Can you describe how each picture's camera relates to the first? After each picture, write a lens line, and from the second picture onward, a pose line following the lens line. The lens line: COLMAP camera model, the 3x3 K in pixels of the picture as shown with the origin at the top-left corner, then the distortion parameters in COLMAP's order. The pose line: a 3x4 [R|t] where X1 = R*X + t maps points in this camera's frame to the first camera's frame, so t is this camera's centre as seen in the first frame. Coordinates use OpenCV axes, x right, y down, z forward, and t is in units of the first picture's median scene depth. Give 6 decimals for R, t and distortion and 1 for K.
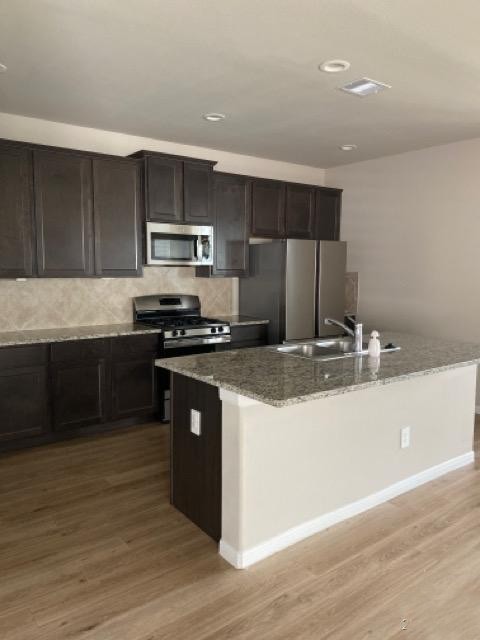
lens RADIAL K [[497.4, 0, 239.3], [0, 497.4, 323.0], [0, 0, 1]] dist [0.061566, -0.004882]
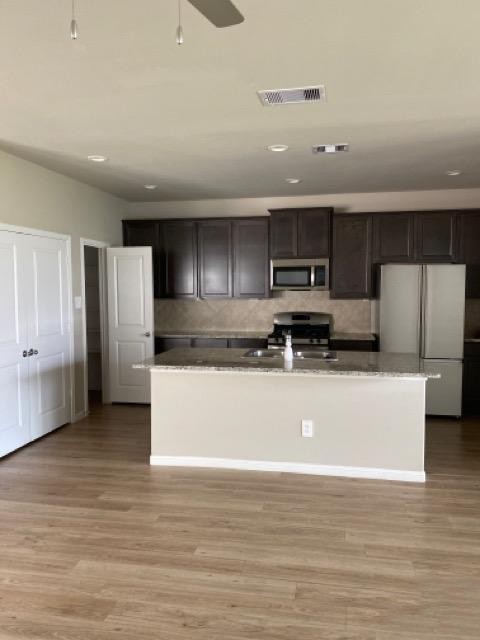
lens RADIAL K [[497.4, 0, 239.1], [0, 497.4, 319.4], [0, 0, 1]] dist [0.061566, -0.004882]
pose [[0.649480, 0.039018, -0.759377, 0.779925], [-0.077739, 0.996857, -0.015268, -0.006217], [0.756394, 0.068949, 0.650472, 0.035865]]
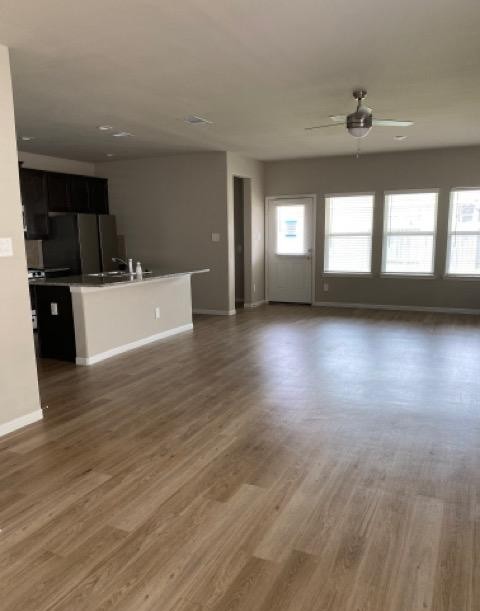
lens RADIAL K [[490.7, 0, 239.6], [0, 490.7, 325.2], [0, 0, 1]] dist [0.036731, 0.000379]
pose [[0.890383, -0.103194, 0.443361, -0.184678], [0.072677, 0.993698, 0.085331, 0.088420], [-0.449373, -0.043755, 0.892272, -0.657850]]
